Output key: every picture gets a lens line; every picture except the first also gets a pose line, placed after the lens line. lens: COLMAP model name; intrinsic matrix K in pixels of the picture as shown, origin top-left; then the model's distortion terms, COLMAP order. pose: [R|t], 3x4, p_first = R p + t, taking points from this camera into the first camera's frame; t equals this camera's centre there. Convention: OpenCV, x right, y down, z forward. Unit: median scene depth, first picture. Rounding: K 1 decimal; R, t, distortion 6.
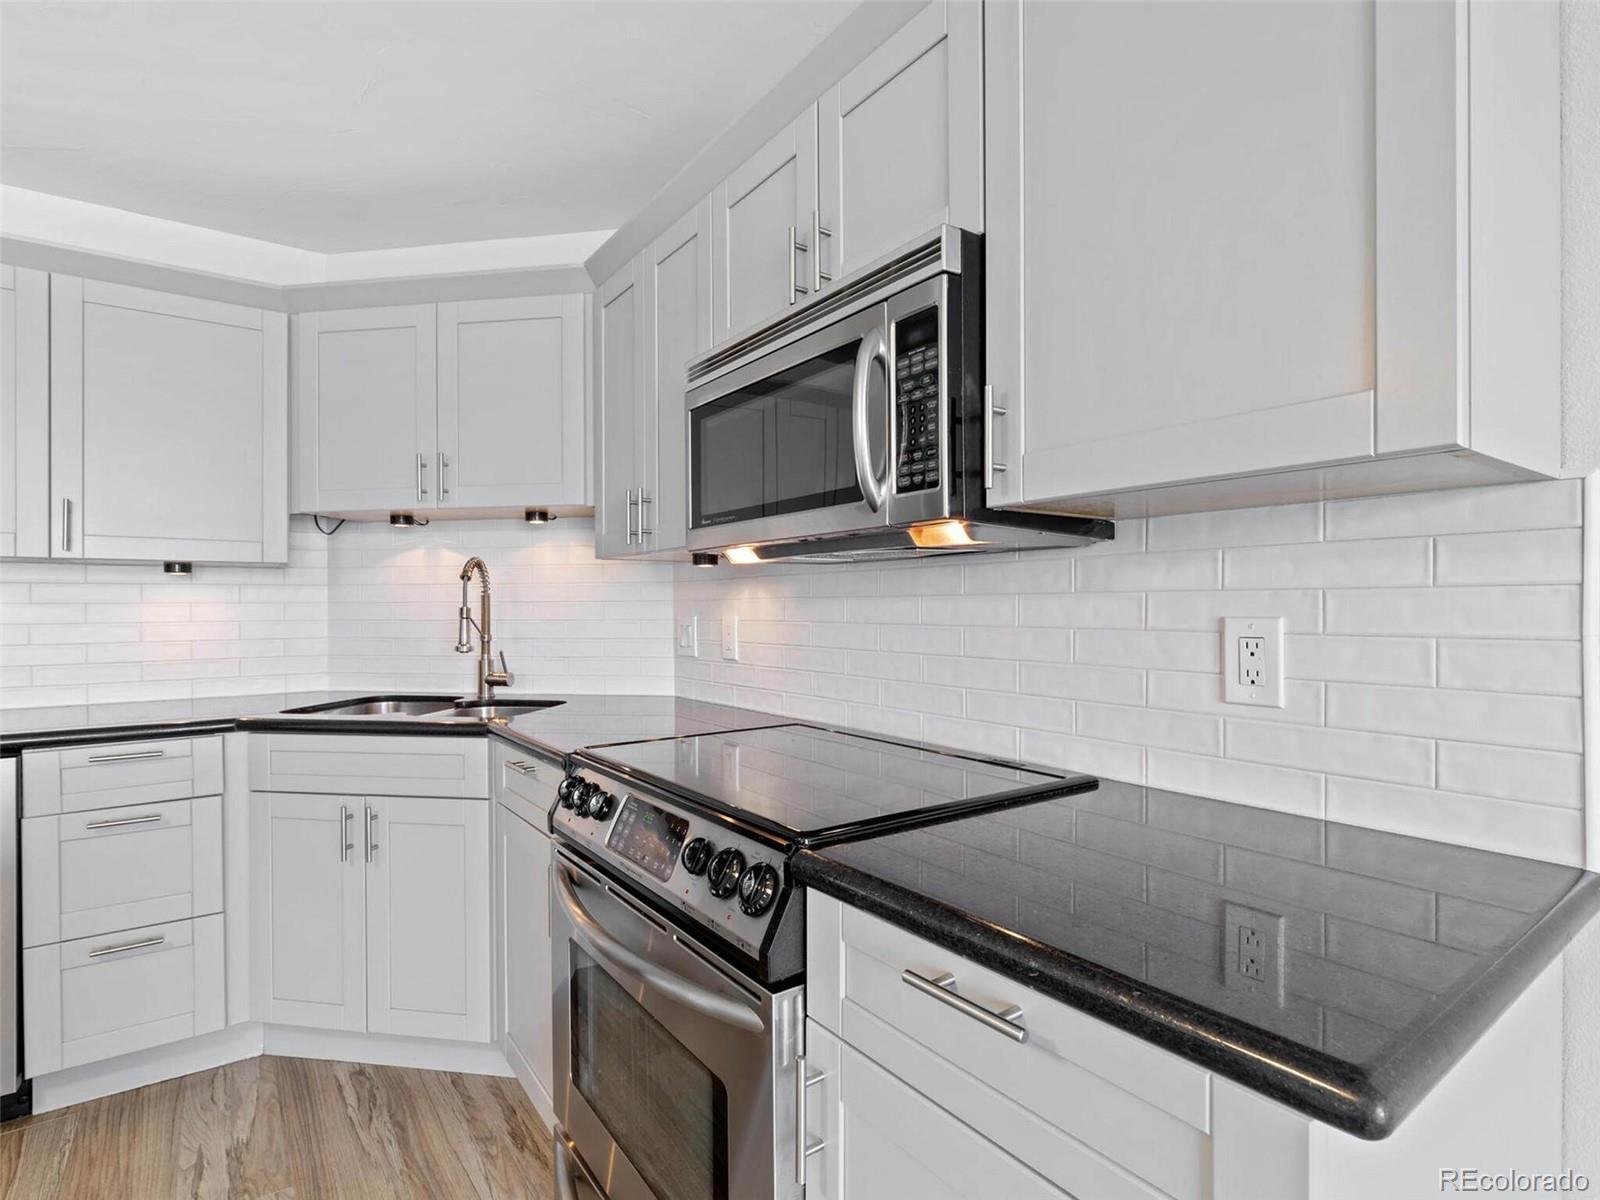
lens RADIAL K [[809.9, 0, 808.4], [0, 809.9, 603.0], [0, 0, 1]] dist [0.012783, -0.007677]
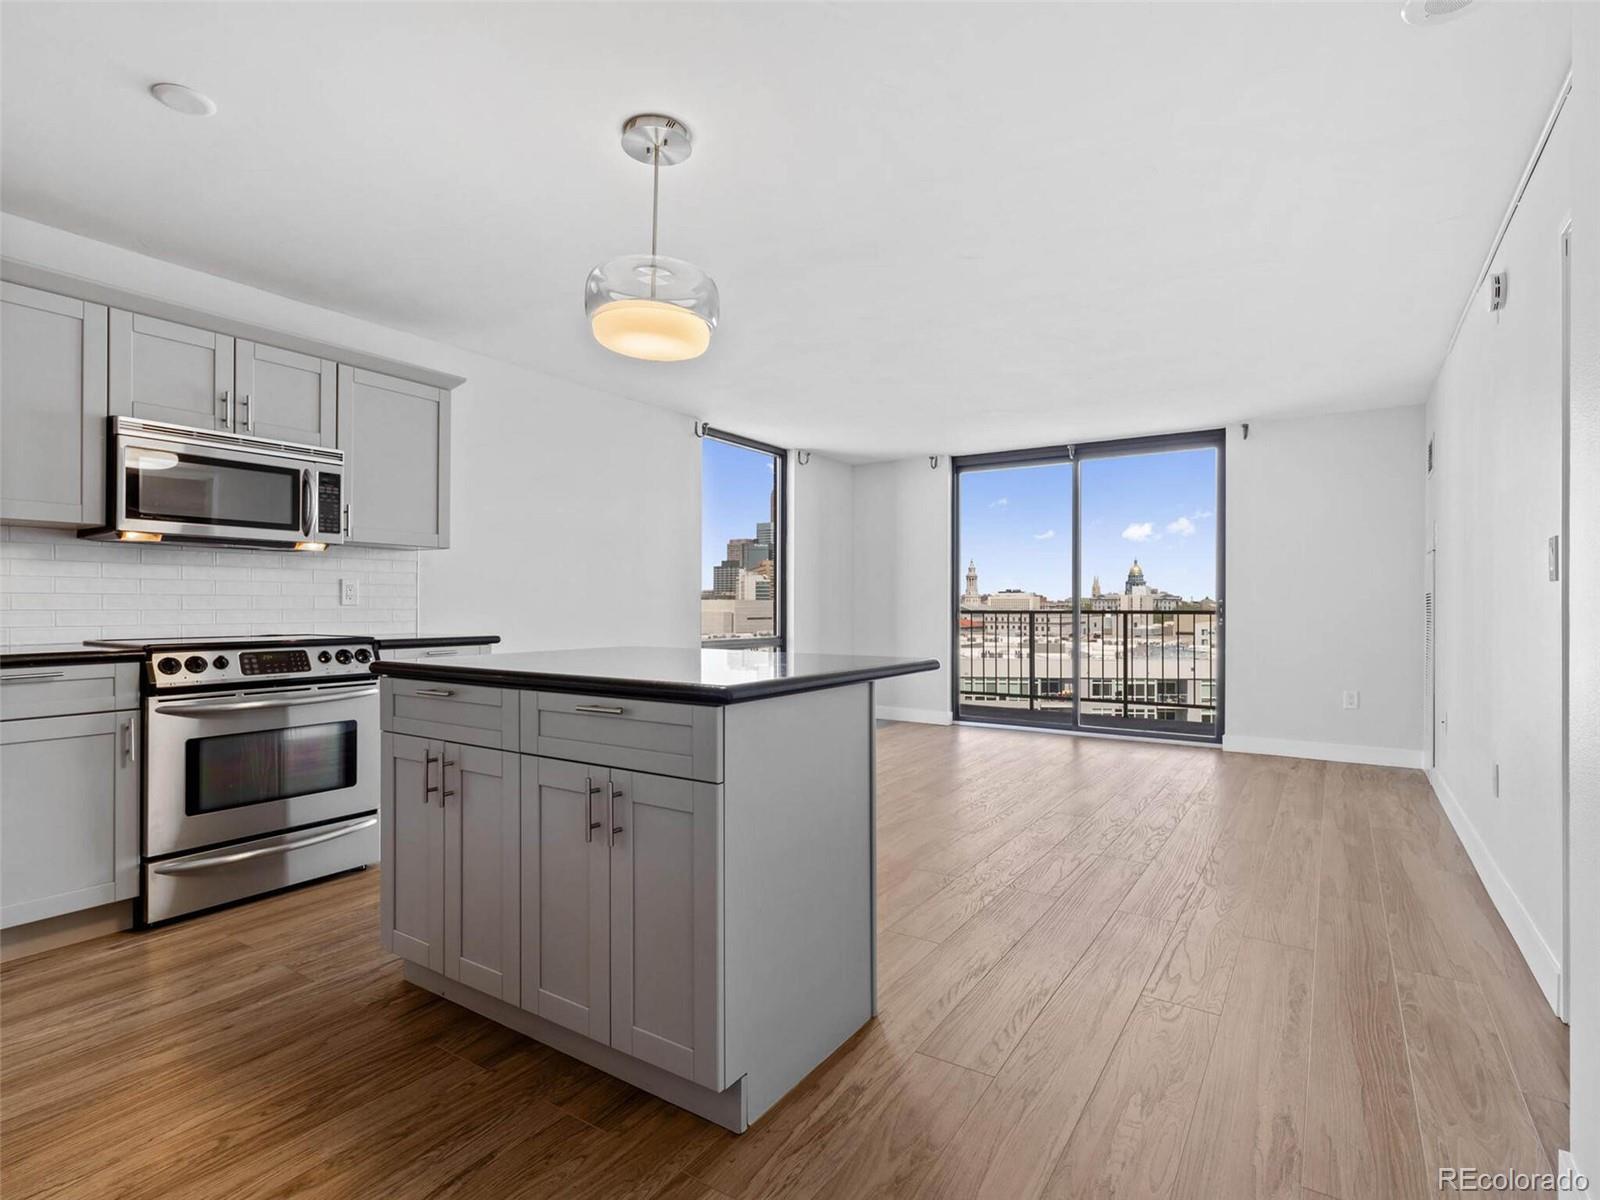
lens RADIAL K [[809.9, 0, 808.4], [0, 809.9, 603.0], [0, 0, 1]] dist [0.012783, -0.007677]
pose [[-0.361582, 0.005981, 0.932321, -1.789996], [-0.003282, 0.999965, -0.007688, 0.073689], [-0.932334, -0.005840, -0.361550, 0.241337]]
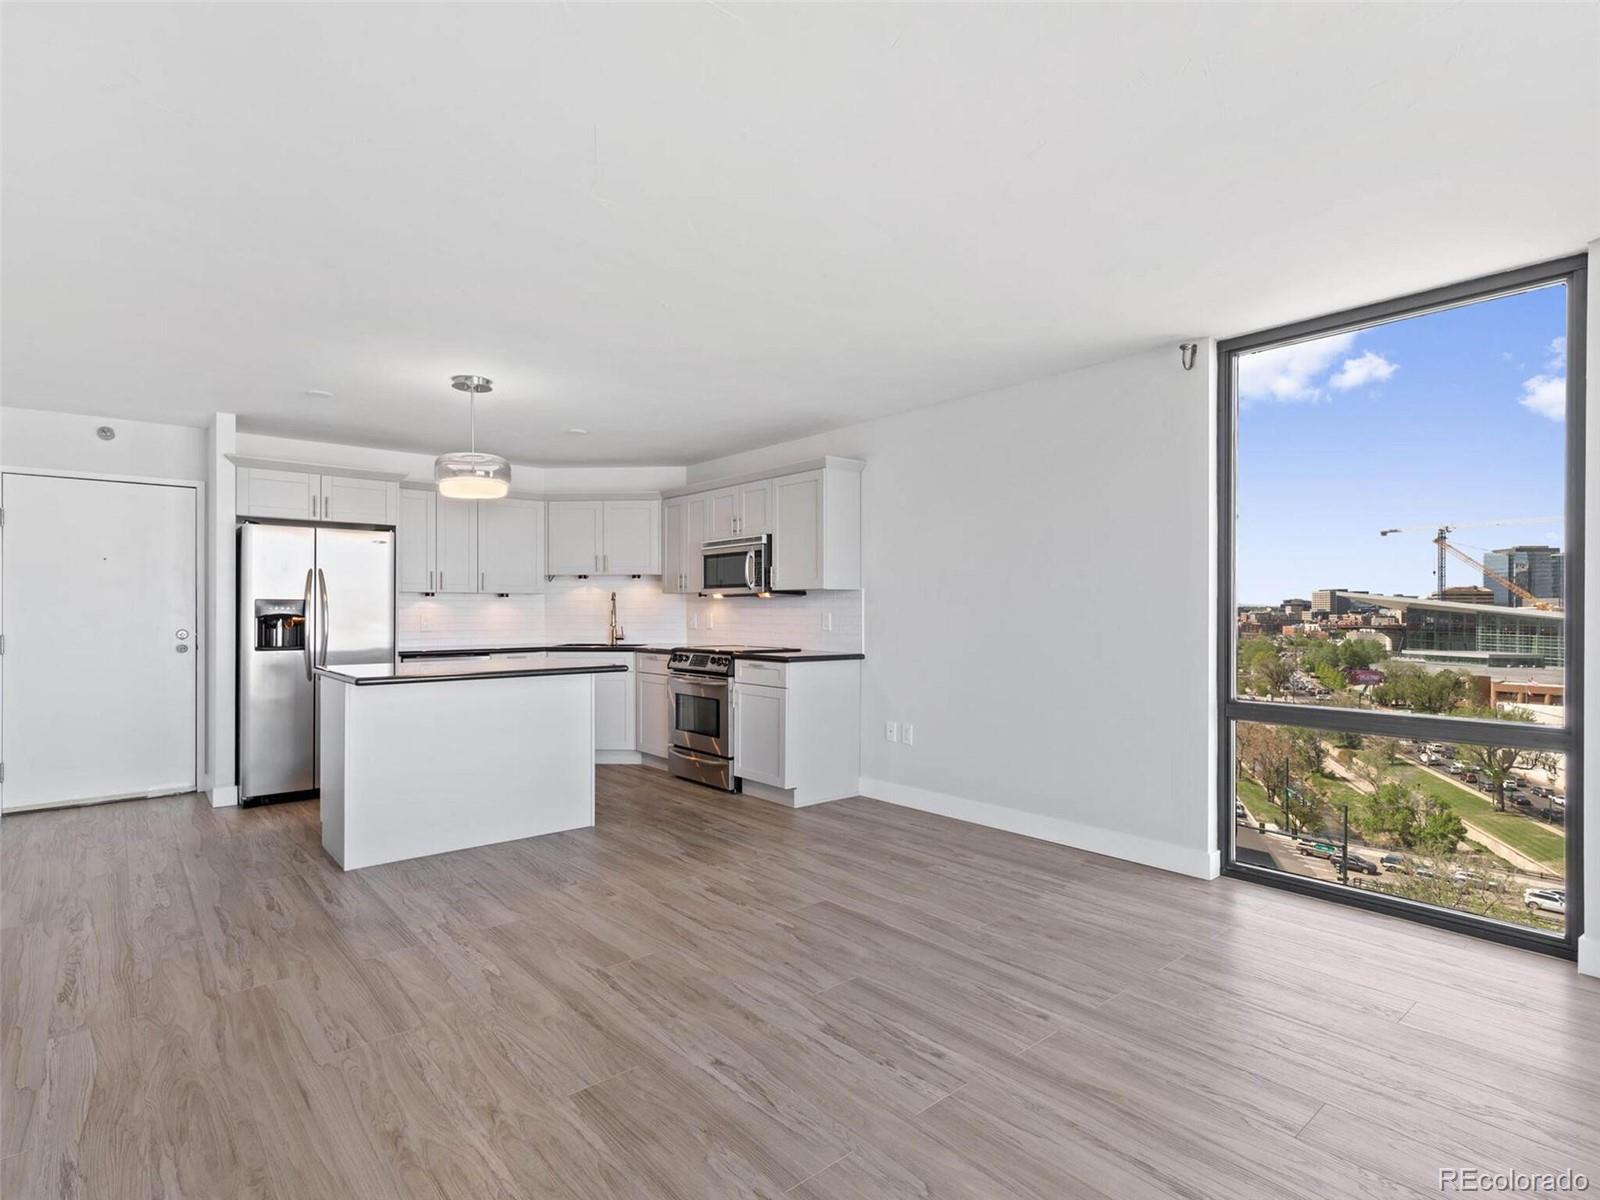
lens RADIAL K [[810.4, 0, 810.1], [0, 810.4, 610.8], [0, 0, 1]] dist [0.014117, -0.000942]
pose [[0.996471, 0.003801, 0.083856, 0.020817], [-0.004156, 0.999983, 0.004064, -0.008143], [-0.083839, -0.004398, 0.996470, -2.112761]]
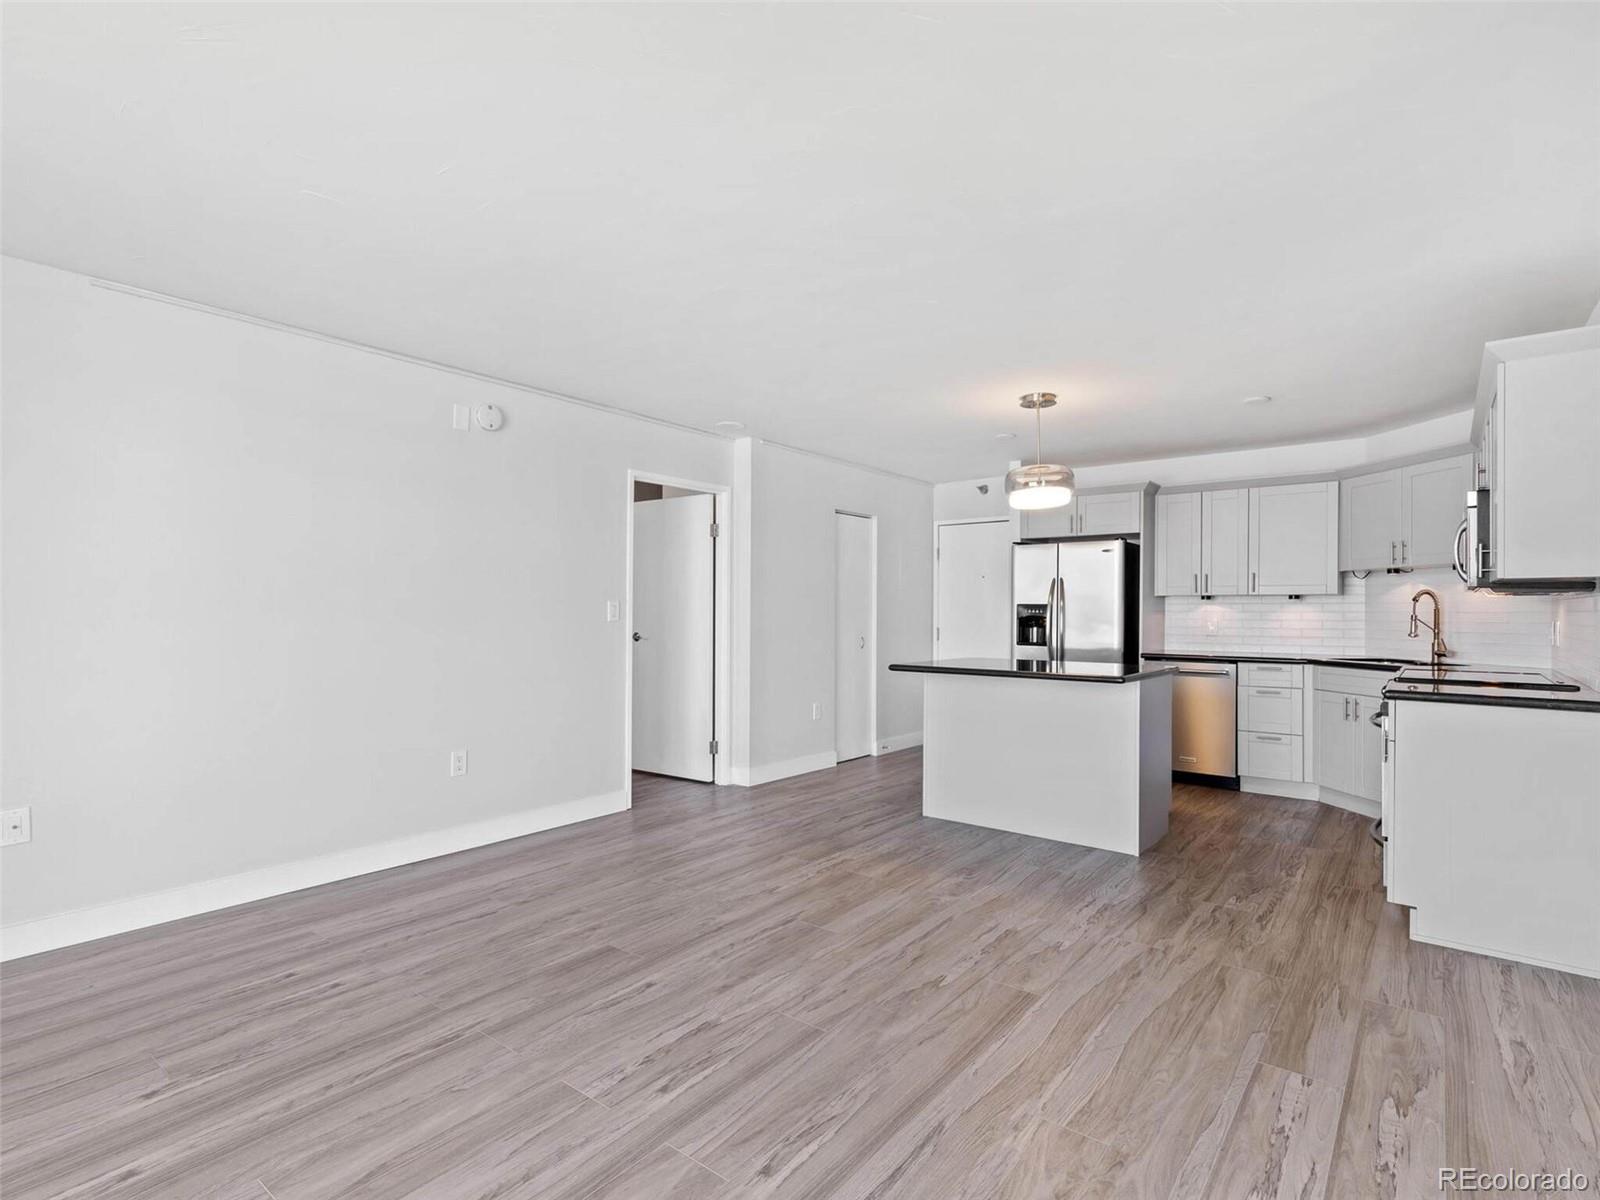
lens RADIAL K [[810.4, 0, 810.1], [0, 810.4, 610.8], [0, 0, 1]] dist [0.014117, -0.000942]
pose [[0.284589, 0.004754, -0.958638, 1.270325], [-0.003092, 0.999987, 0.004041, -0.009944], [0.958645, 0.001814, 0.284600, -1.186060]]
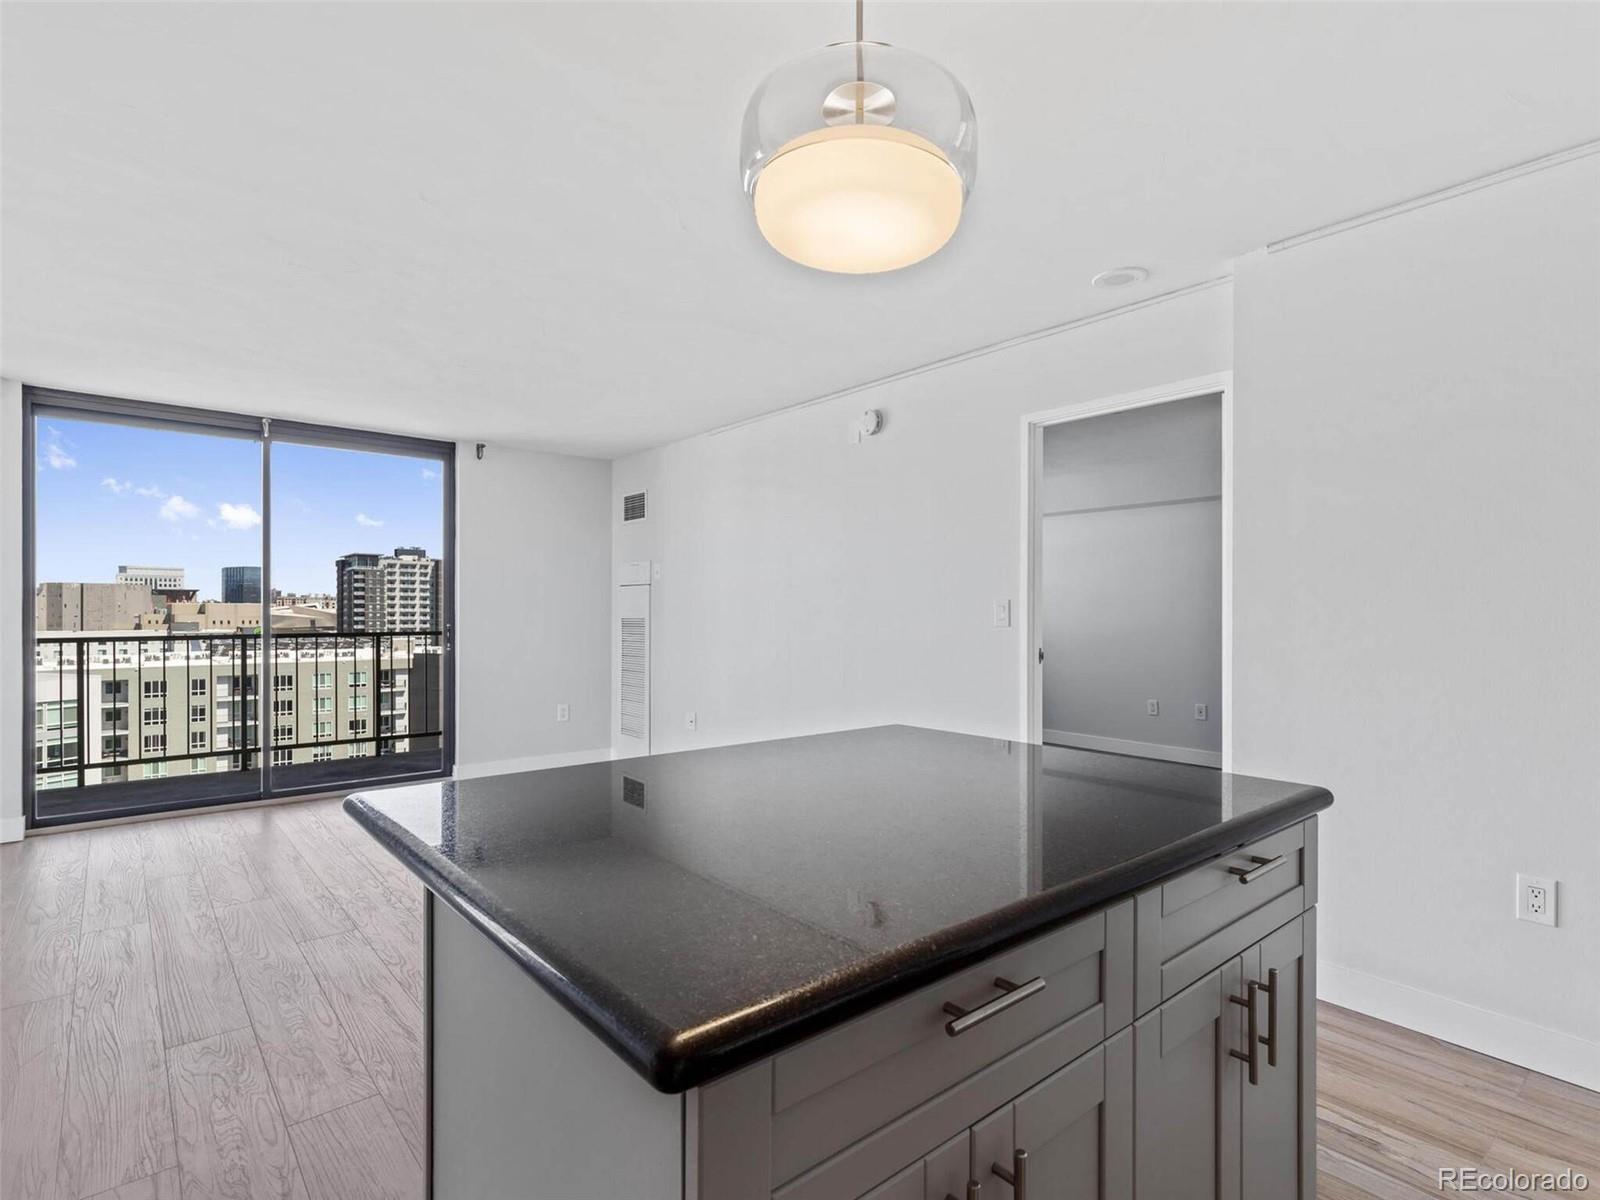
lens RADIAL K [[813.7, 0, 815.4], [0, 813.7, 618.2], [0, 0, 1]] dist [0.001375, 0.001096]
pose [[-0.995685, 0.003649, -0.092721, -0.568120], [0.003160, 0.999980, 0.005427, 0.001748], [0.092739, 0.005110, -0.995677, 0.660687]]
